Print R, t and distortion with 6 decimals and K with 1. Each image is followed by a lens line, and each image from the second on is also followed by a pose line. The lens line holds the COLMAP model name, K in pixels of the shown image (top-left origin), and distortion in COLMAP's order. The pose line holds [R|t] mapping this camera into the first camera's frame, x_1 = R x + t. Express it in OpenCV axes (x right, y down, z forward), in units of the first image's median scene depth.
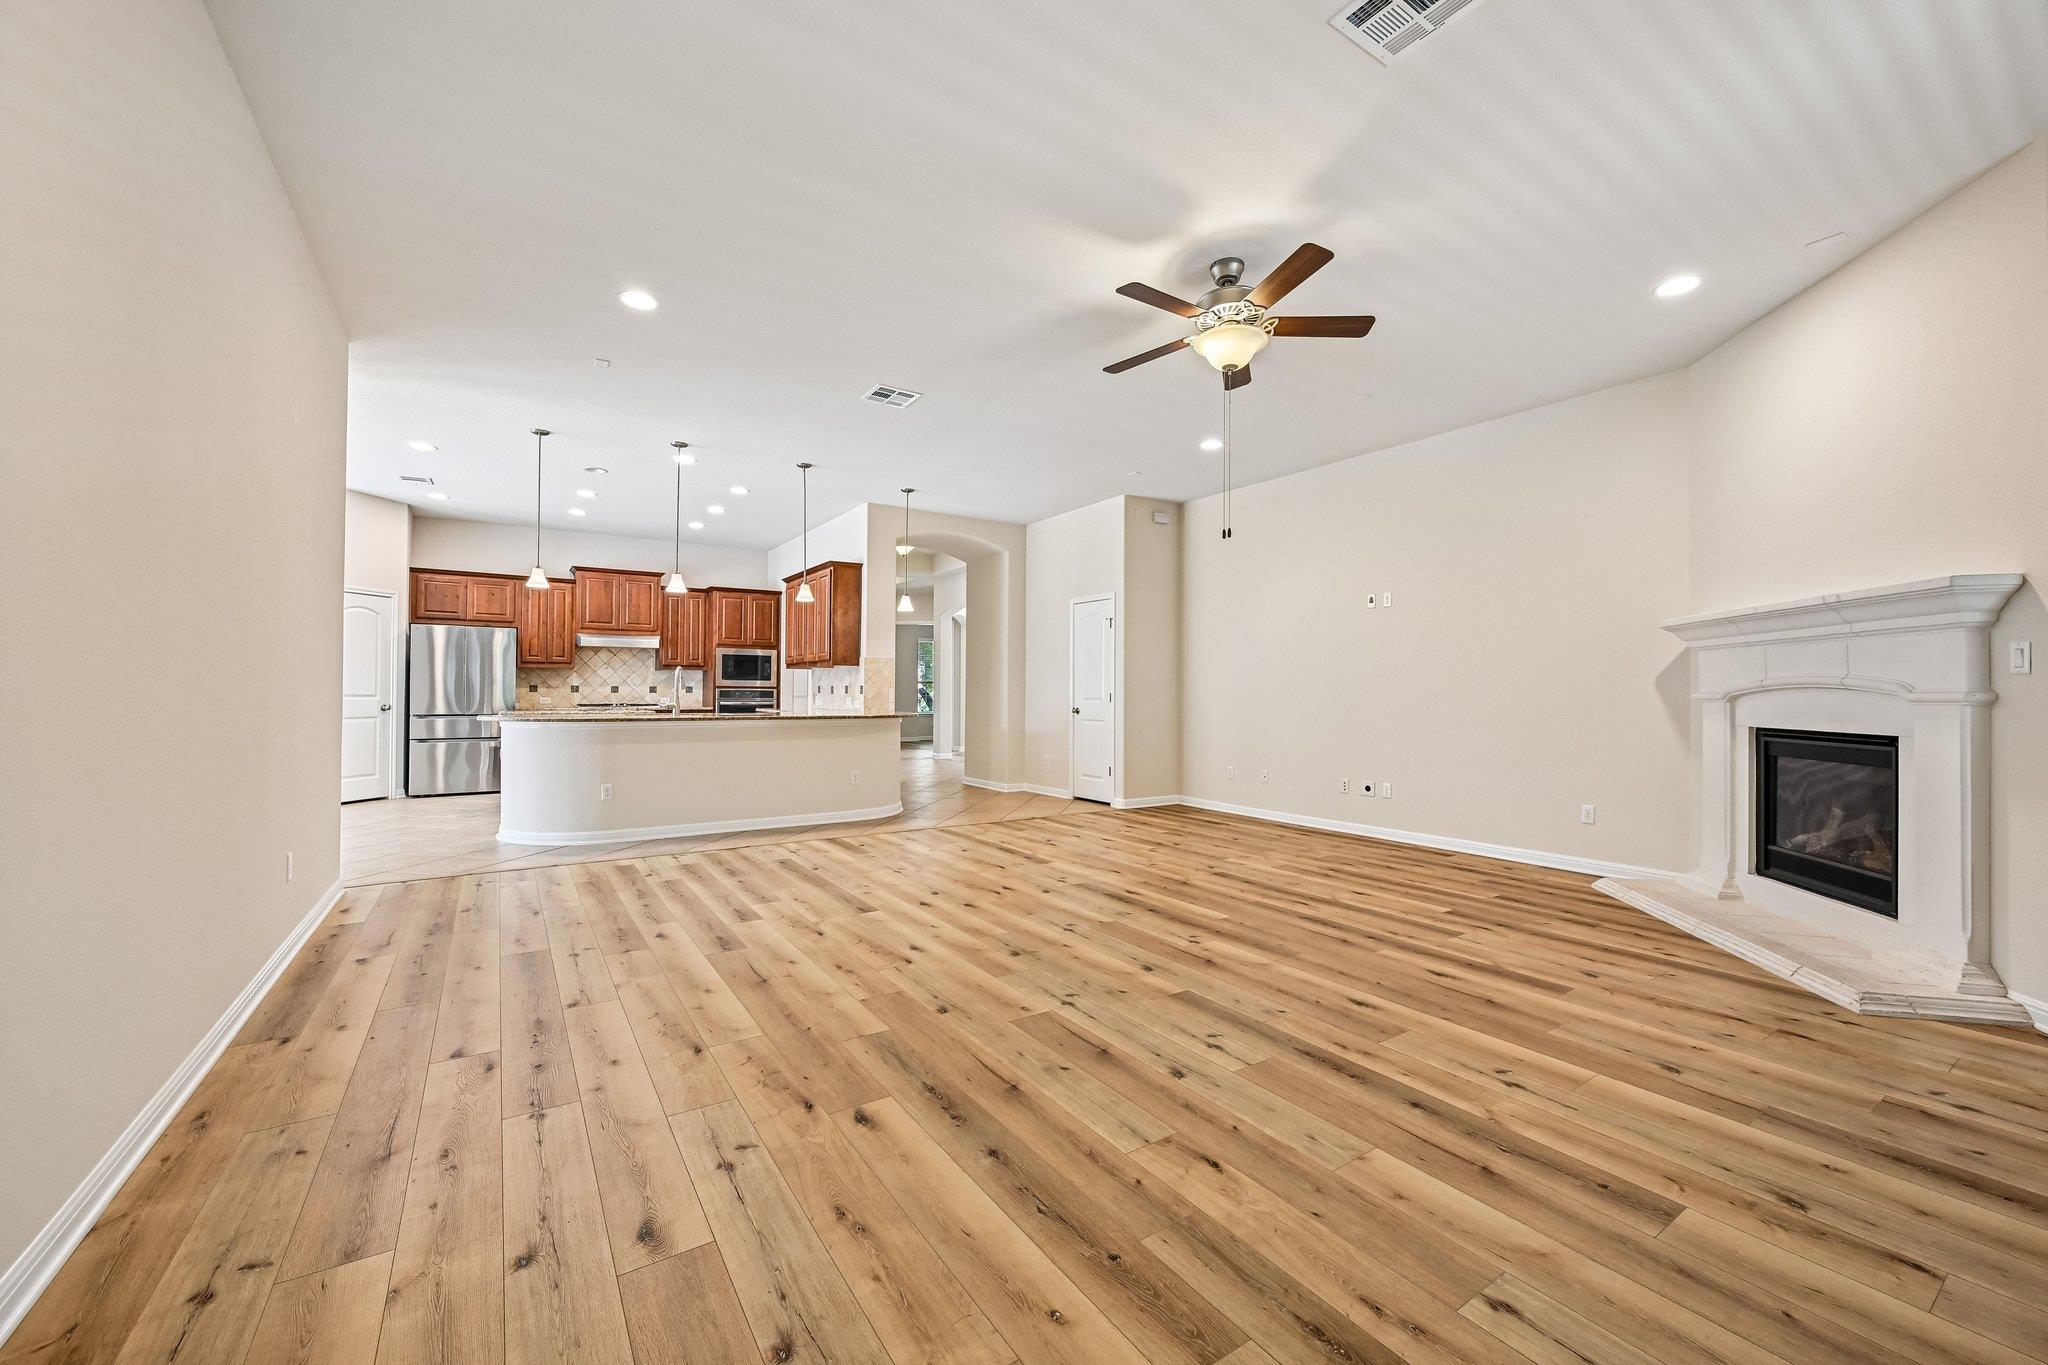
lens RADIAL K [[801.3, 0, 1030.6], [0, 801.3, 686.5], [0, 0, 1]] dist [0.001642, -0.000198]
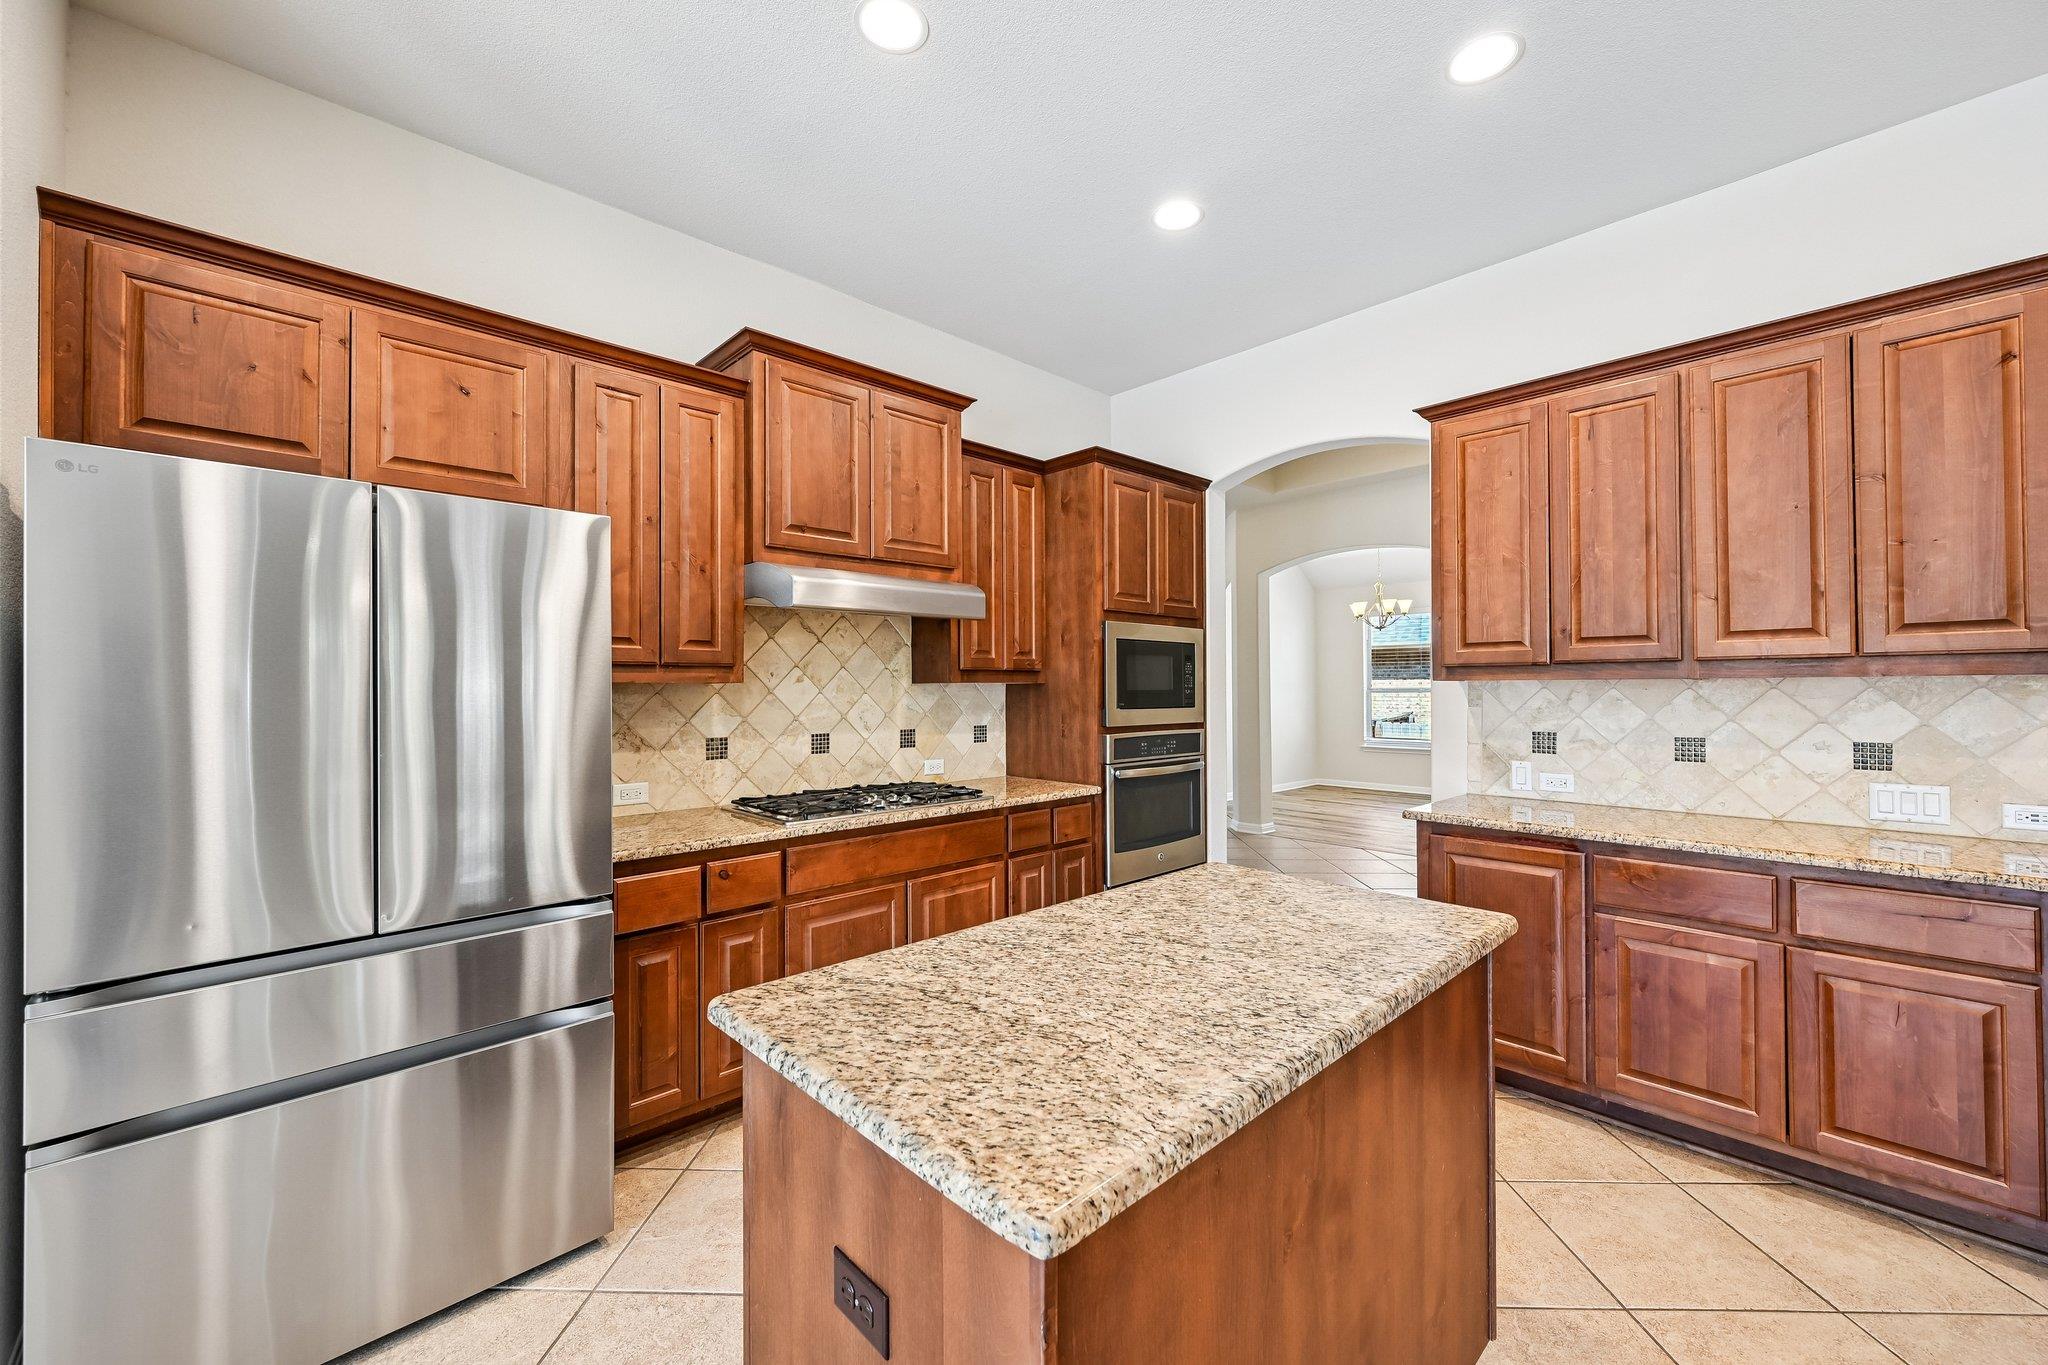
lens RADIAL K [[801.3, 0, 1028.0], [0, 801.3, 683.1], [0, 0, 1]] dist [0.001642, -0.000198]
pose [[0.985053, -0.009221, 0.172003, -1.221487], [0.008617, 0.999954, 0.004259, -0.055443], [-0.172034, -0.002713, 0.985087, 1.635766]]
